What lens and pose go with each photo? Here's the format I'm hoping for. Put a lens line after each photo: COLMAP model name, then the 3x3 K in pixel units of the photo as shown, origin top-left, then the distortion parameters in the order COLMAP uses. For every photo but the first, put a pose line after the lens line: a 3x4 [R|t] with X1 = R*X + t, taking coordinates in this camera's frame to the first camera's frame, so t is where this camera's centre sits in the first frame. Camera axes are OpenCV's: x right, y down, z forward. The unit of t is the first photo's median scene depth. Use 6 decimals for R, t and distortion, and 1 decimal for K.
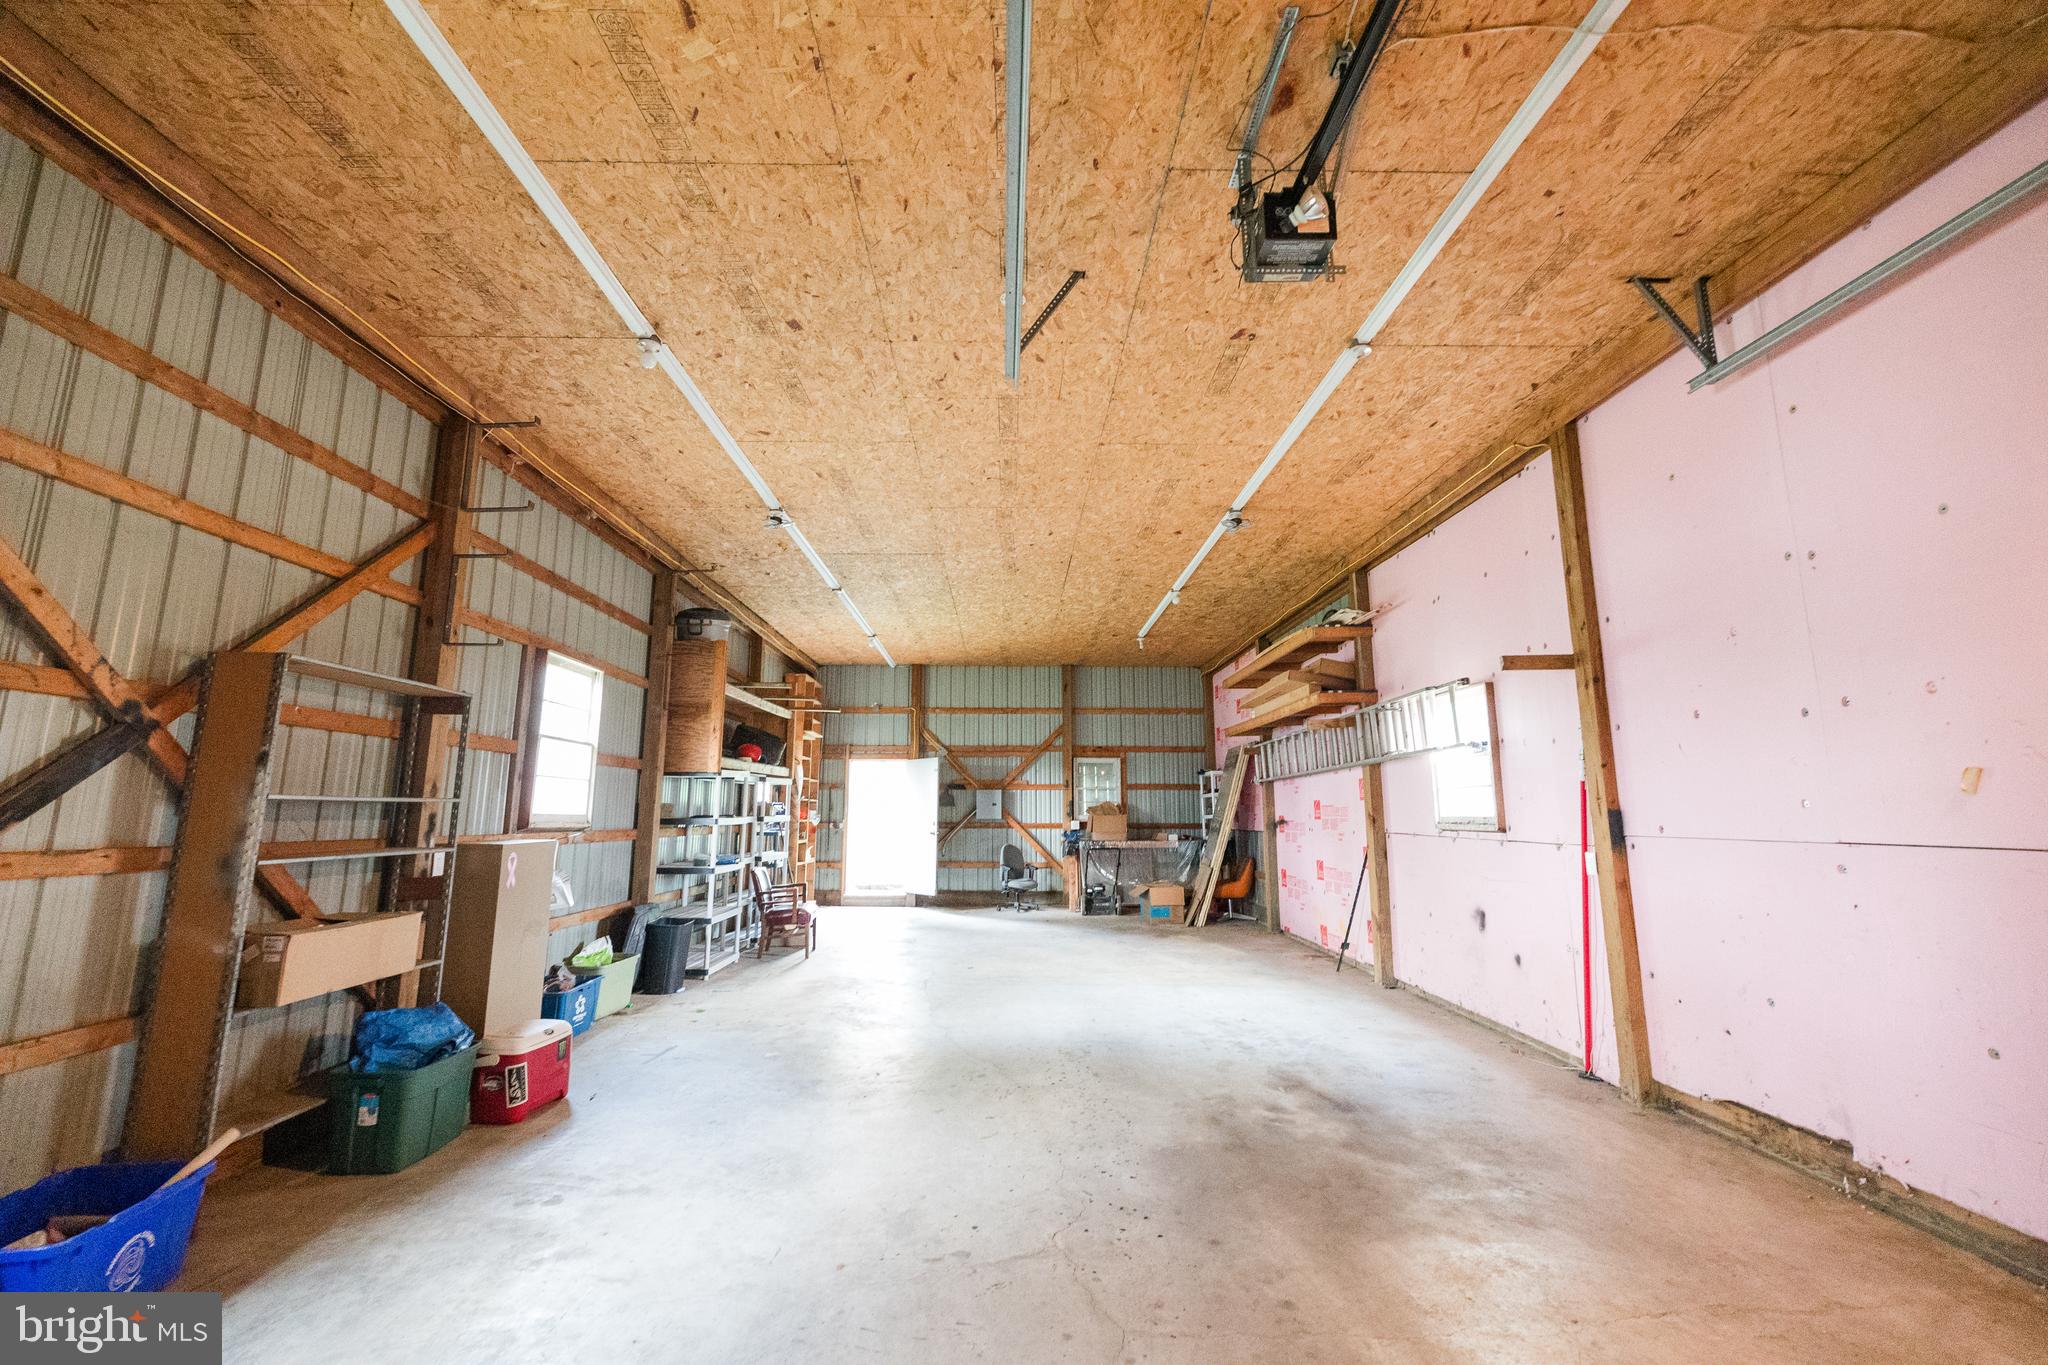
lens RADIAL K [[858.1, 0, 1018.7], [0, 858.1, 667.3], [0, 0, 1]] dist [0.003766, -0.000439]
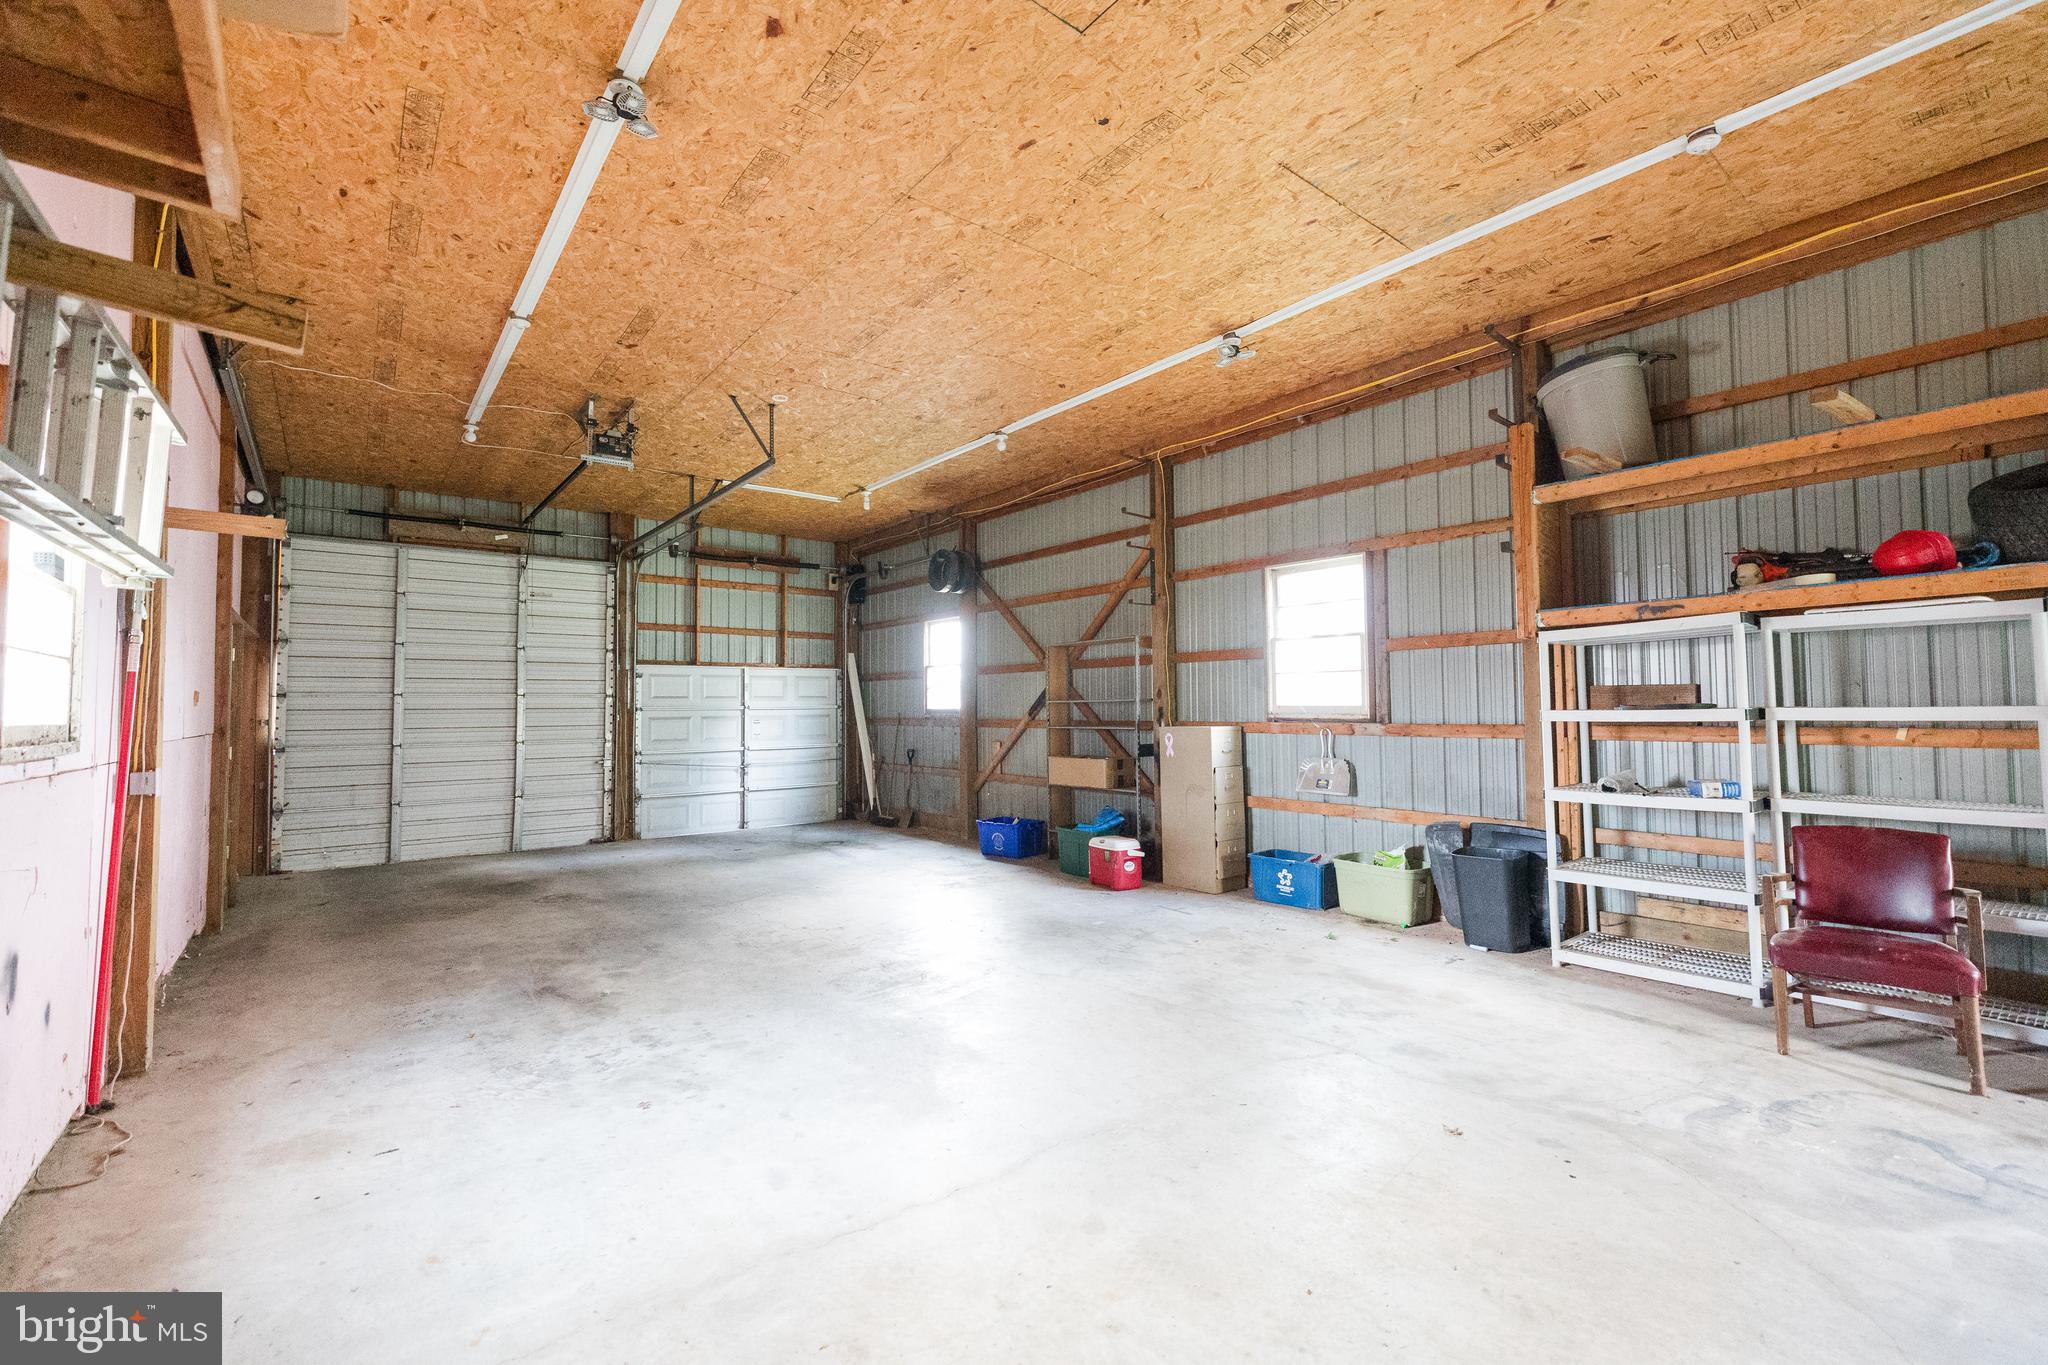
lens RADIAL K [[858.1, 0, 1016.6], [0, 858.1, 669.7], [0, 0, 1]] dist [0.003766, -0.000439]
pose [[-0.793994, -0.019258, -0.607620, 0.504399], [0.113215, 0.977328, -0.178917, 0.339893], [0.597290, -0.210851, -0.773813, 1.983822]]
